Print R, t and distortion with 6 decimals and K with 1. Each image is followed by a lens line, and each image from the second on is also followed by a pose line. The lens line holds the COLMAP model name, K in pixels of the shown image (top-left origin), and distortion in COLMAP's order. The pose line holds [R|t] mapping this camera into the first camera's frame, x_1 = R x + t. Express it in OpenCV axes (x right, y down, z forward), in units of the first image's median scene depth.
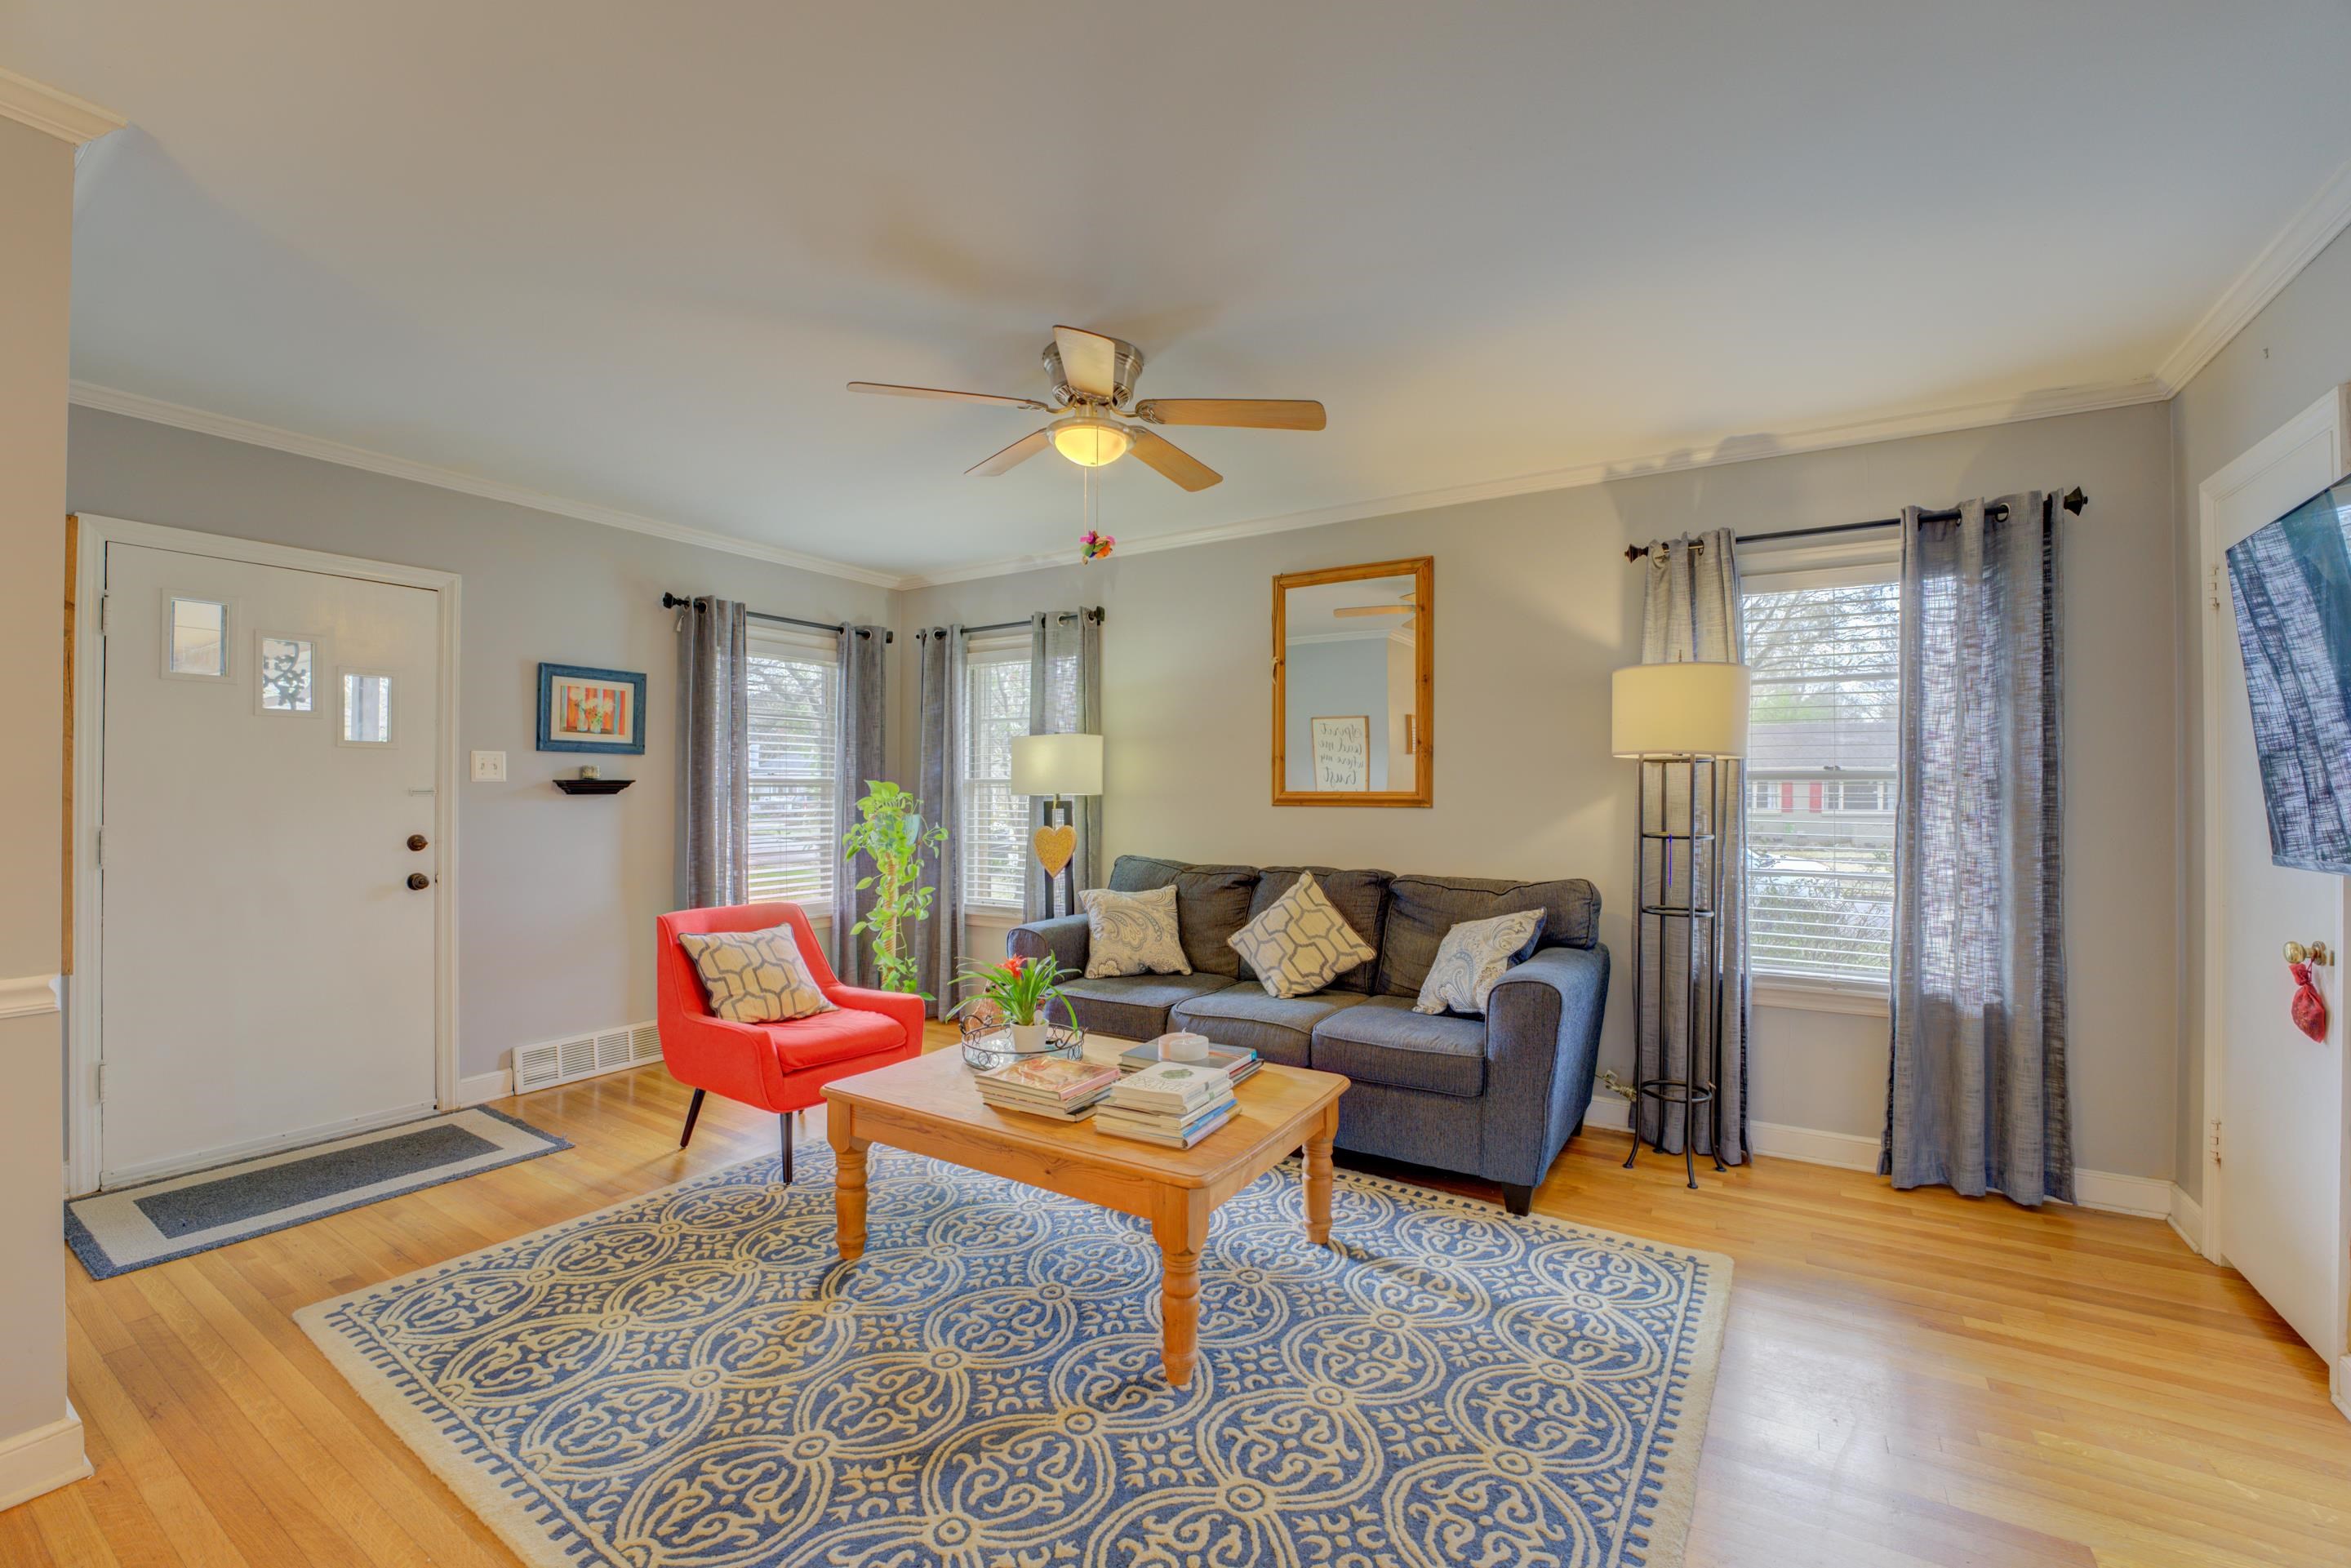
lens RADIAL K [[939.7, 0, 1186.0], [0, 939.7, 785.3], [0, 0, 1]] dist [-0.018177, -0.000028]
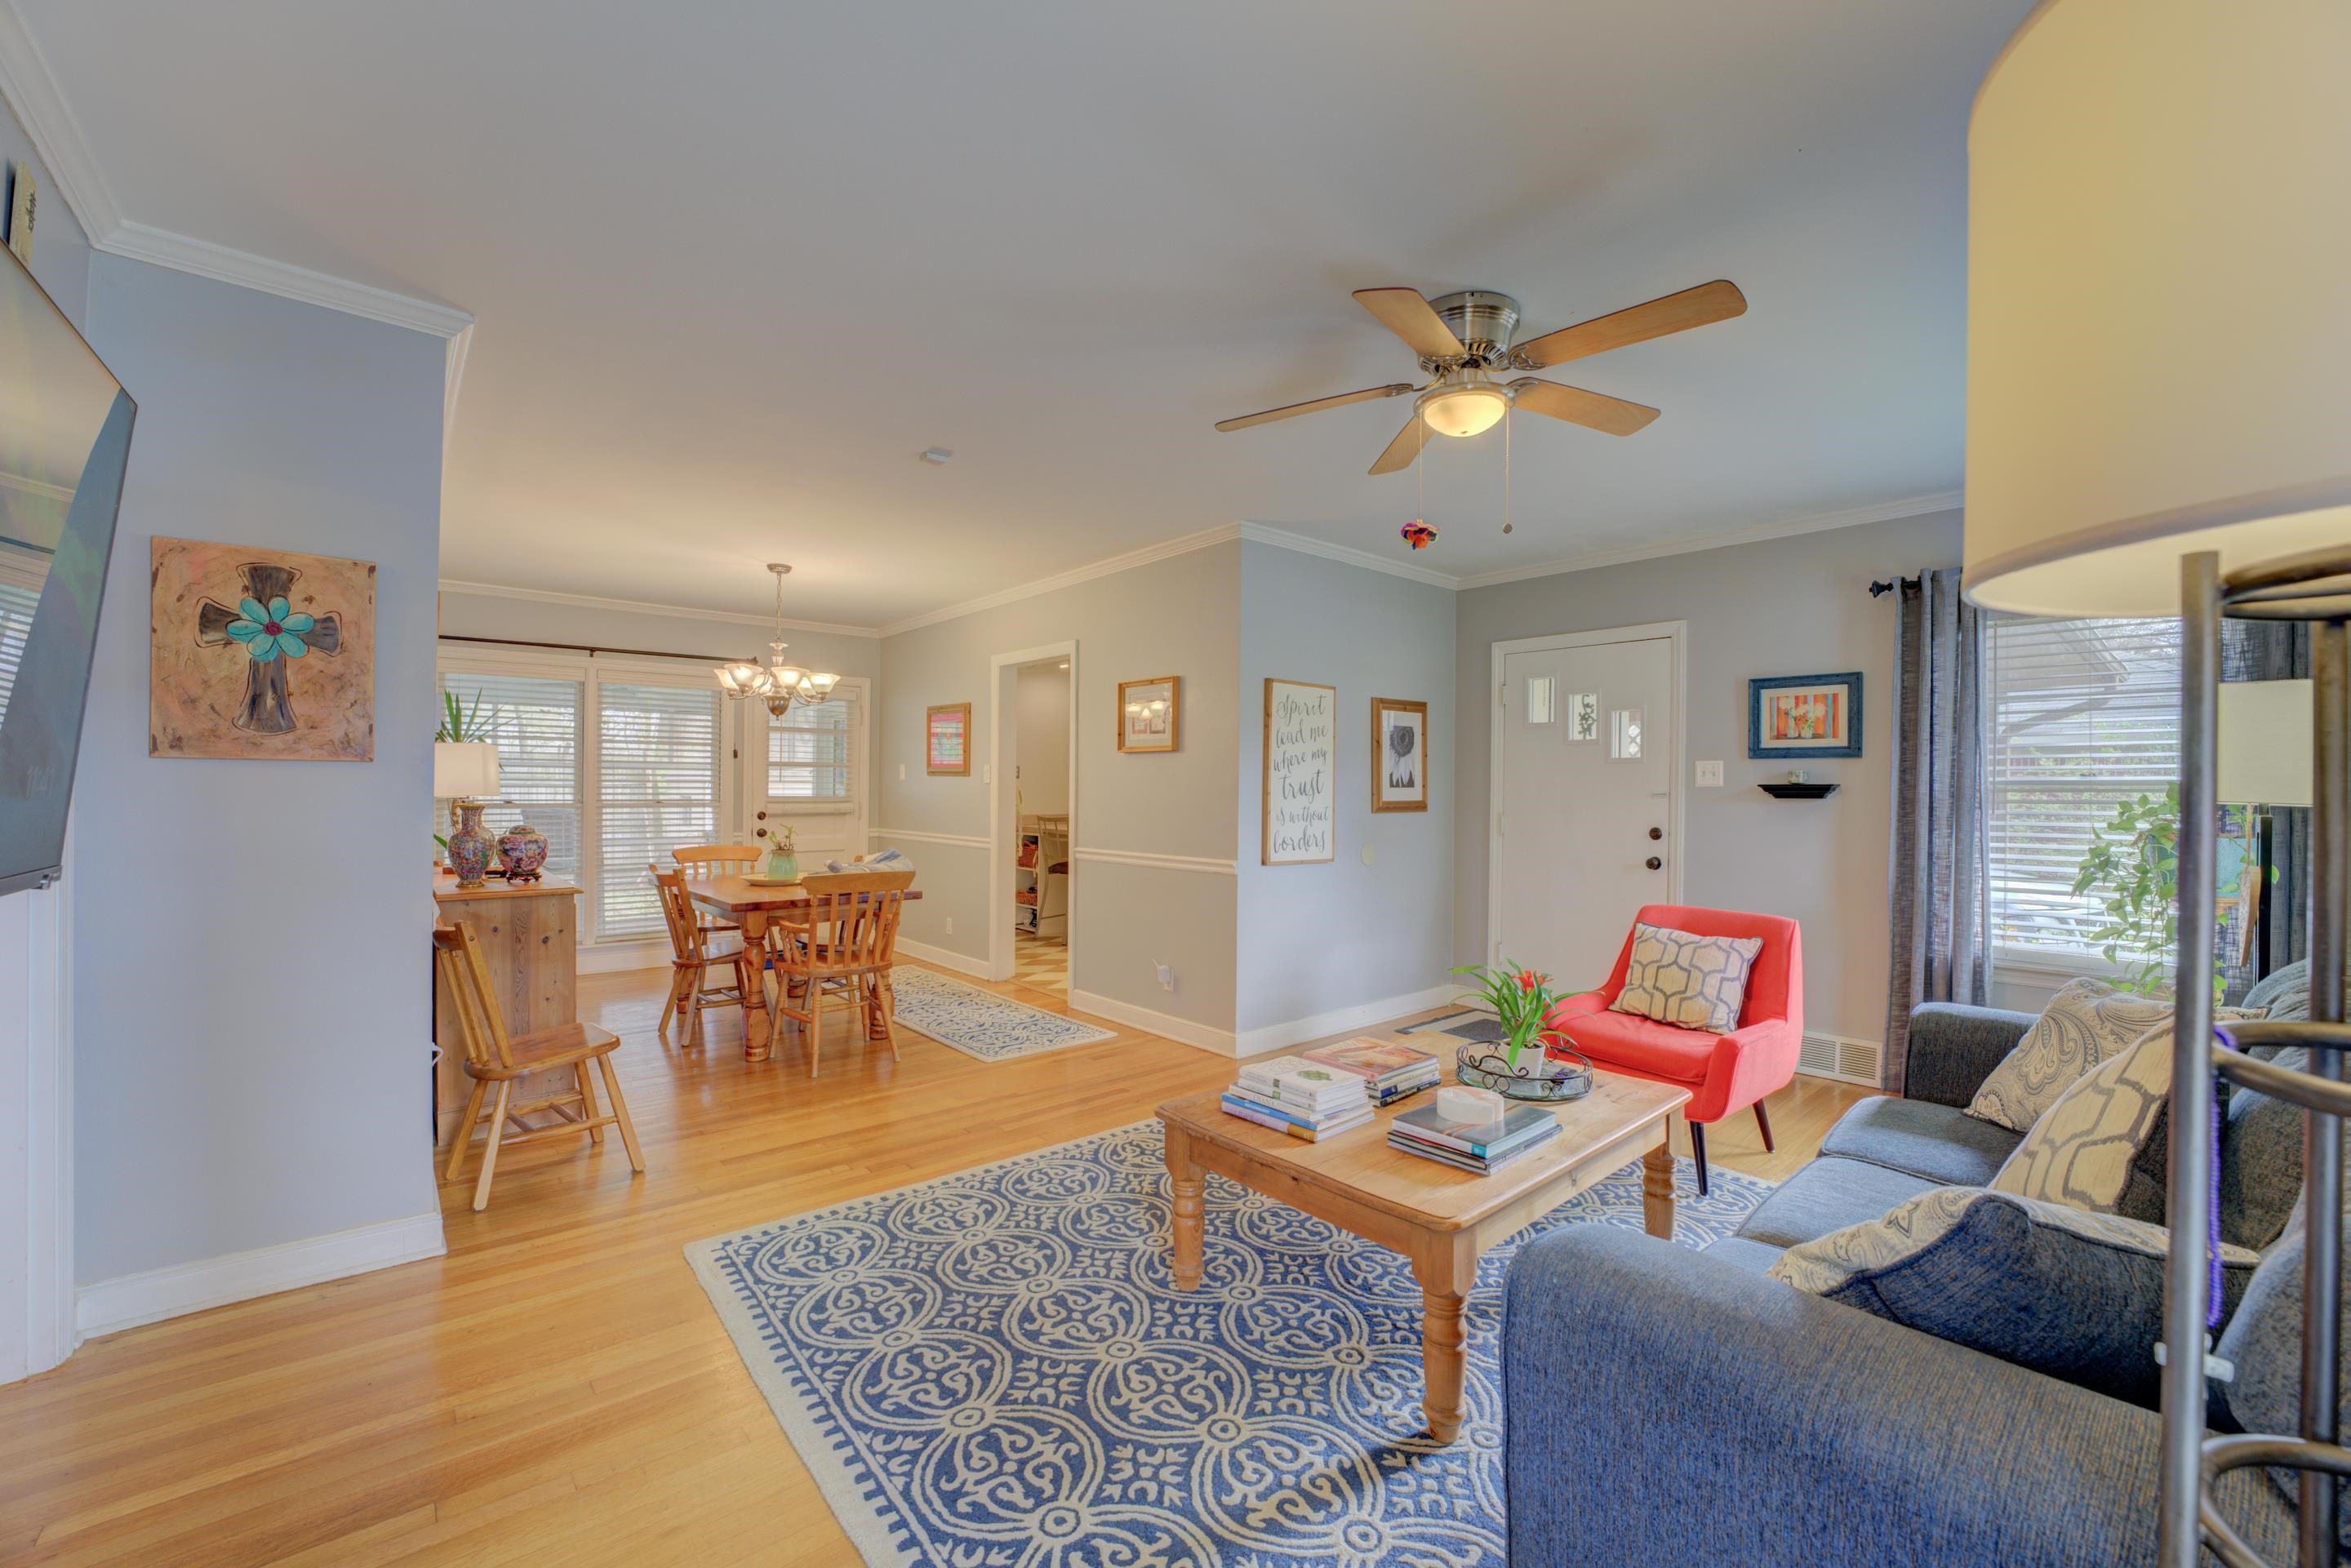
lens RADIAL K [[939.7, 0, 1188.5], [0, 939.7, 794.5], [0, 0, 1]] dist [-0.018177, -0.000028]
pose [[-0.273010, 0.000977, -0.962011, 0.954342], [-0.002228, 0.999996, 0.001648, 0.009377], [0.962009, 0.002594, -0.273007, 1.116482]]
